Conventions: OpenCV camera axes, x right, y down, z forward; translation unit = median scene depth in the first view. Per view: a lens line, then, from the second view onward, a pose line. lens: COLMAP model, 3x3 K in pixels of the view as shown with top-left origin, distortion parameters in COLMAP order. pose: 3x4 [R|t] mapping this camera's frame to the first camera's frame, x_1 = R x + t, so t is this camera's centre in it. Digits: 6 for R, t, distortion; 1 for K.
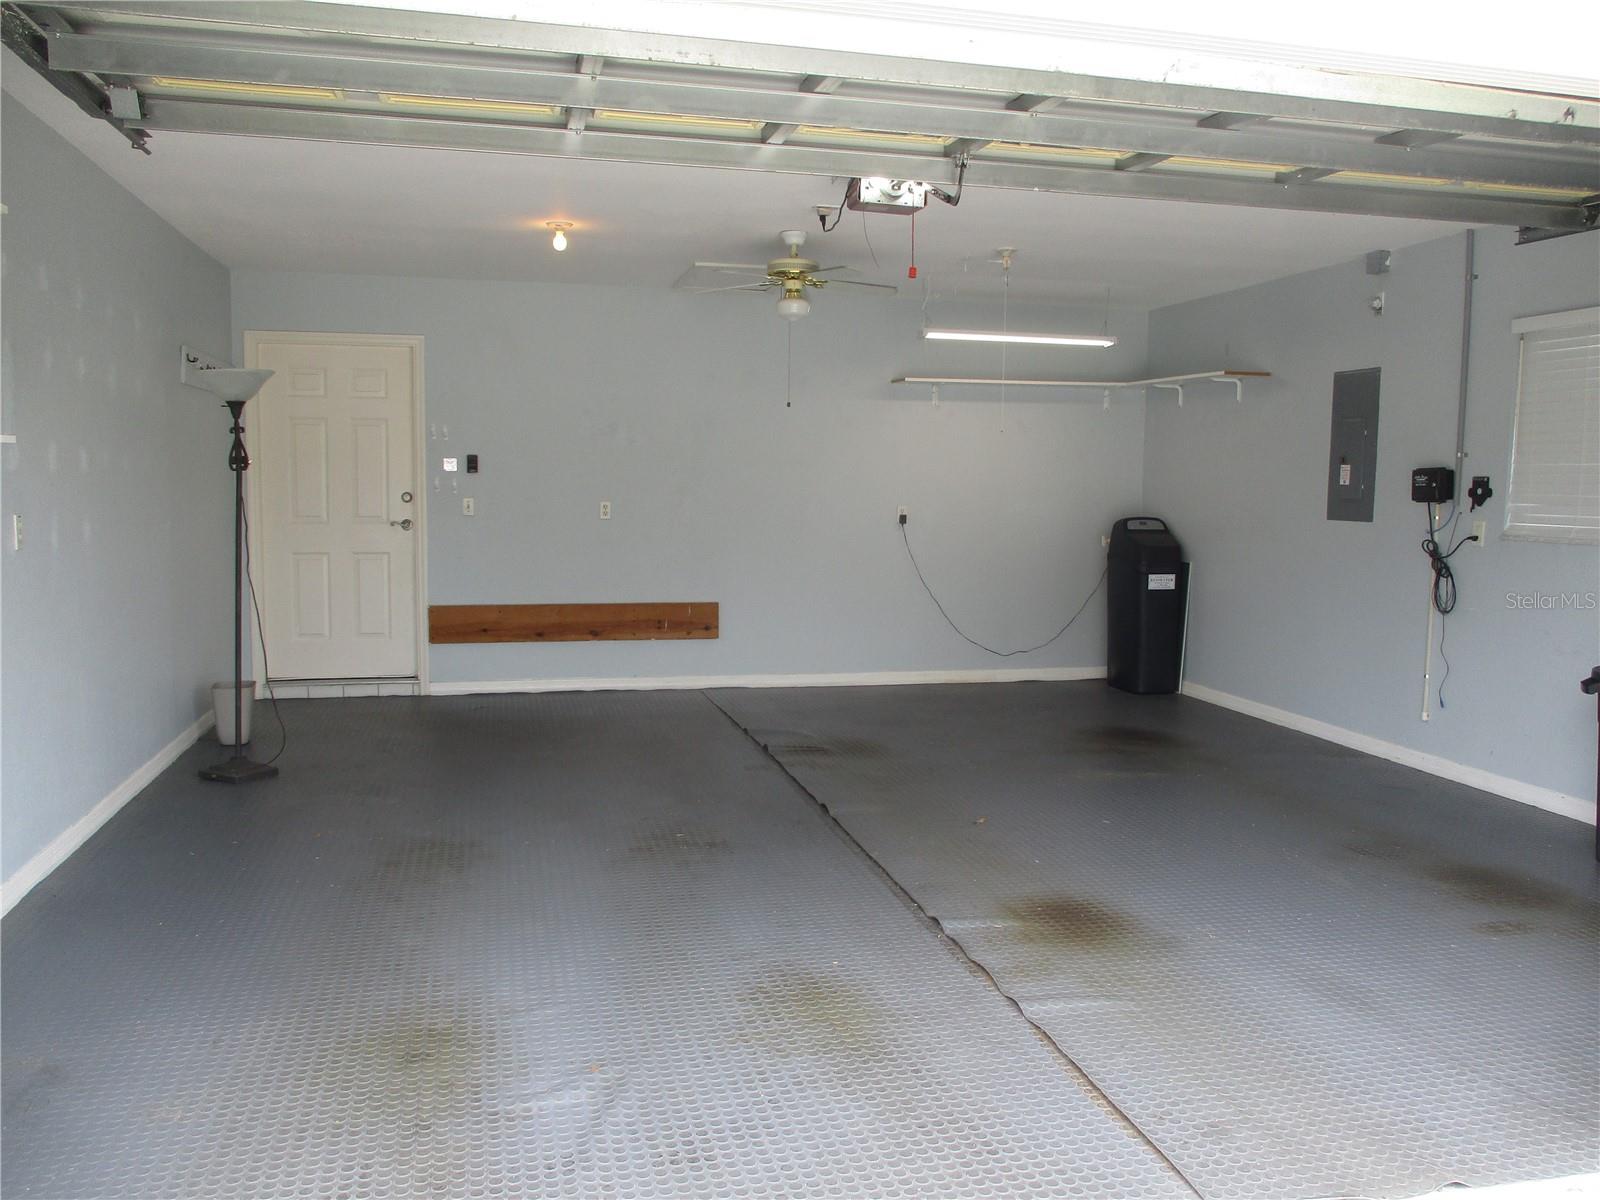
lens RADIAL K [[1338.4, 0, 810.1], [0, 1338.4, 604.4], [0, 0, 1]] dist [-0.013483, 0.007201]
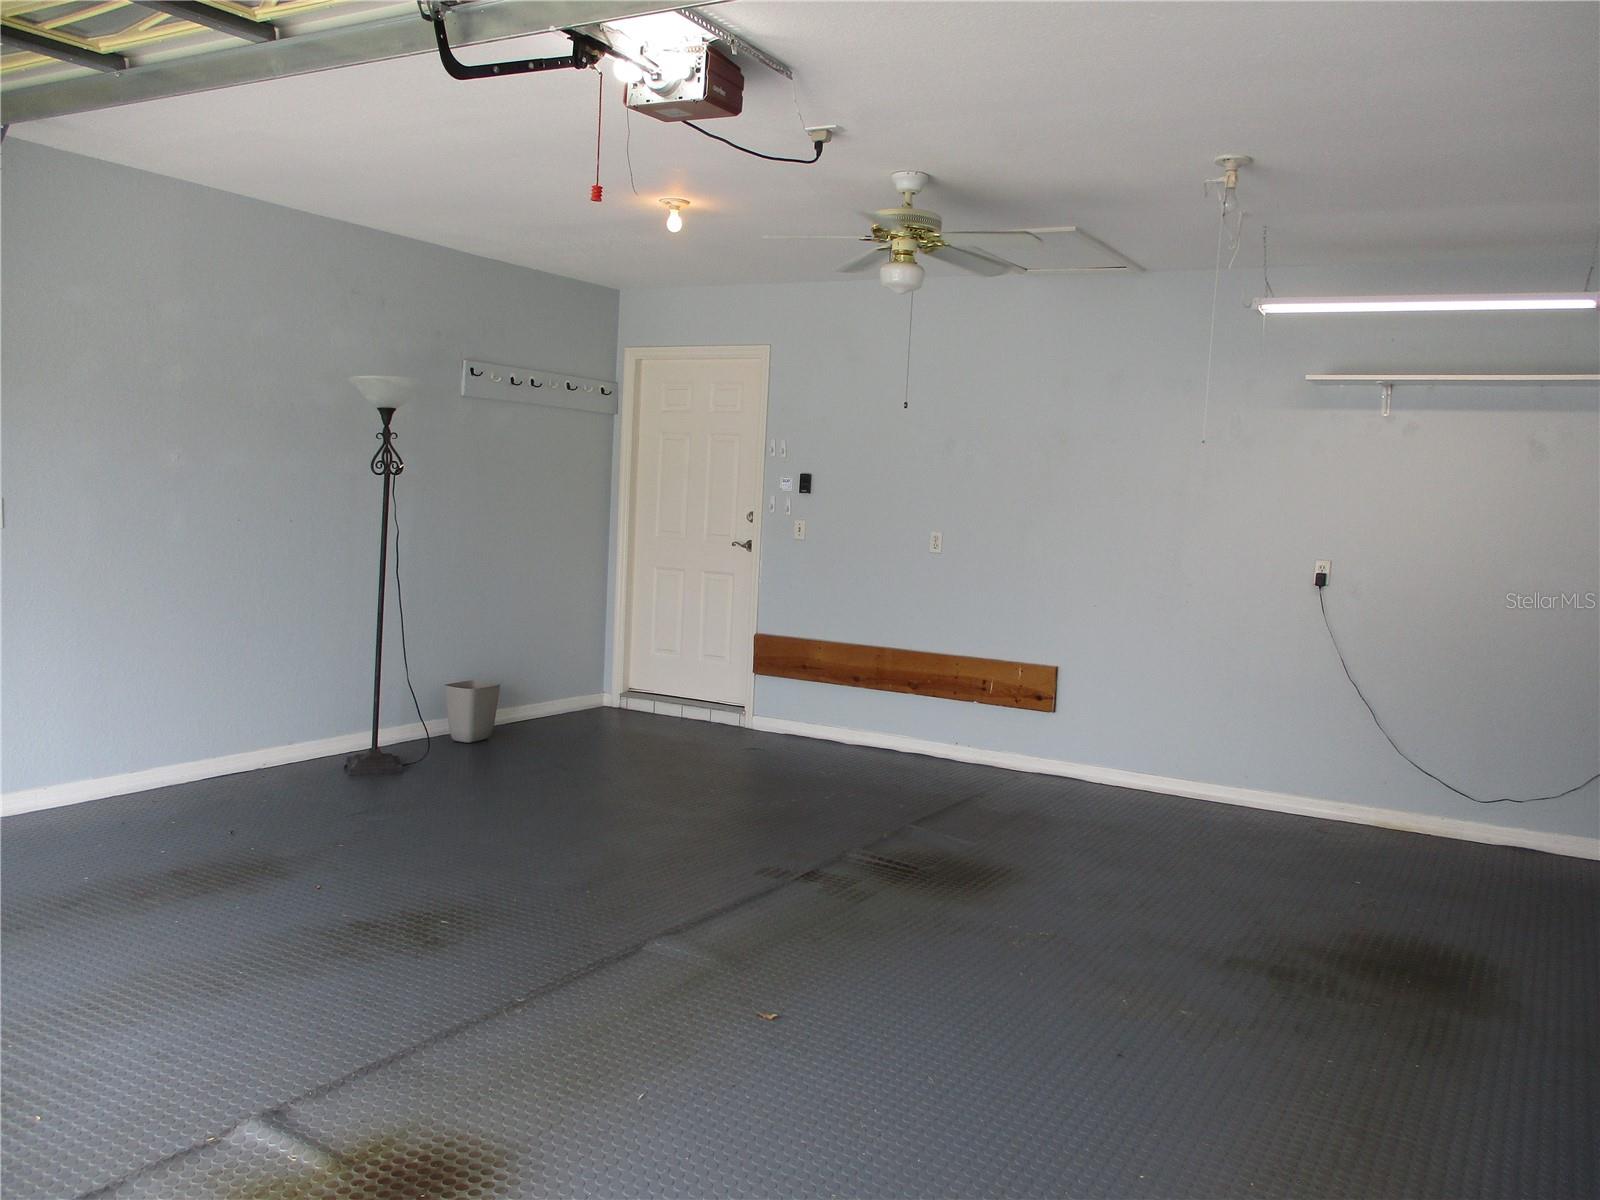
lens RADIAL K [[1338.4, 0, 801.0], [0, 1338.4, 595.8], [0, 0, 1]] dist [-0.013483, 0.007201]
pose [[0.728286, 0.079344, -0.680664, 0.372516], [-0.105616, 0.994403, 0.002911, -0.031175], [0.677085, 0.069769, 0.732590, 0.334942]]
